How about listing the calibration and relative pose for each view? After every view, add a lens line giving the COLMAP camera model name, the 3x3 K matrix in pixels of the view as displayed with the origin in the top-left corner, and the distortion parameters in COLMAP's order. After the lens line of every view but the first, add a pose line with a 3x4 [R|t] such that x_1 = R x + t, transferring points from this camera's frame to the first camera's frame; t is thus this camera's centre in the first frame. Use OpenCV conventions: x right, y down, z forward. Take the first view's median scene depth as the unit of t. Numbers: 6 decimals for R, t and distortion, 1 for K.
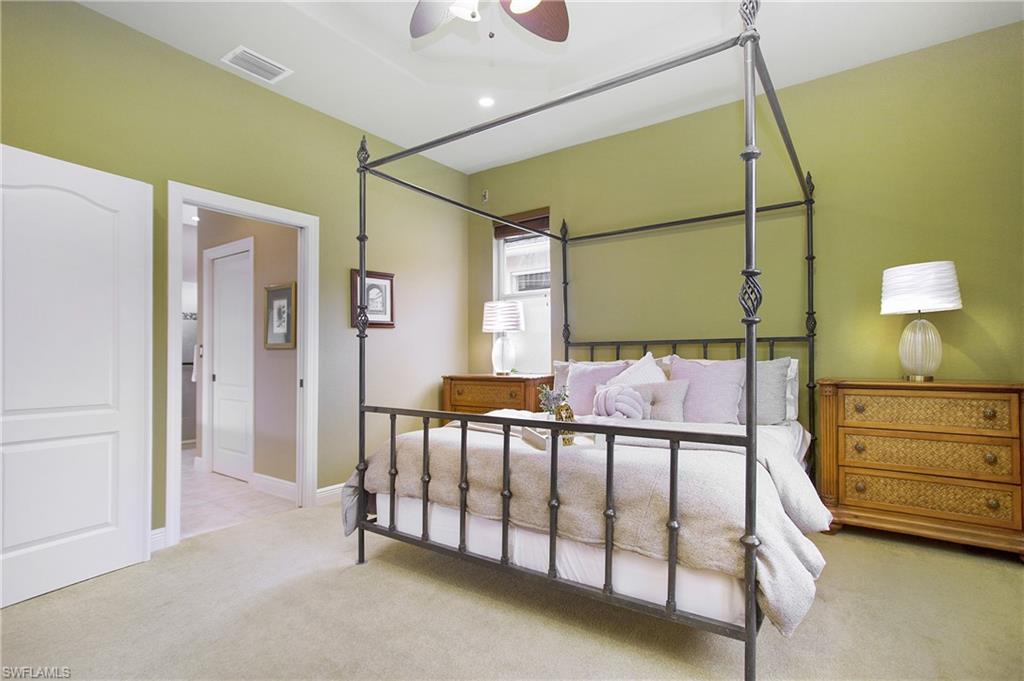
lens RADIAL K [[525.0, 0, 508.6], [0, 525.0, 338.1], [0, 0, 1]] dist [0.012134, -0.001425]
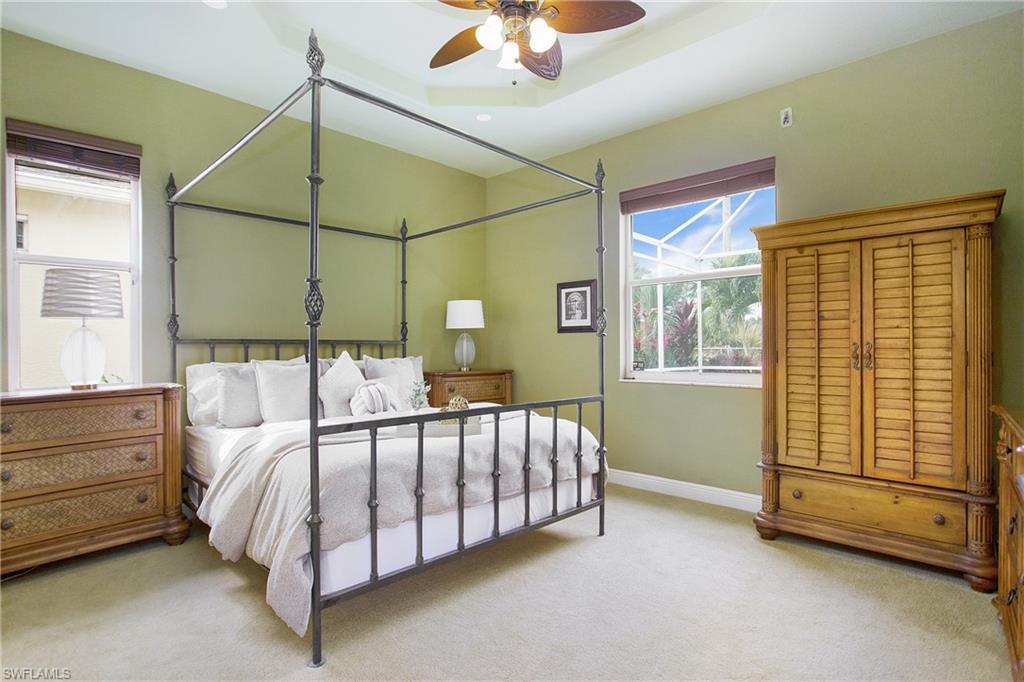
lens RADIAL K [[525.0, 0, 513.8], [0, 525.0, 348.8], [0, 0, 1]] dist [0.012134, -0.001425]
pose [[0.146766, 0.011265, 0.989107, -0.837516], [-0.022275, 0.999719, -0.008080, 0.026597], [-0.988920, -0.020846, 0.146975, 0.604476]]
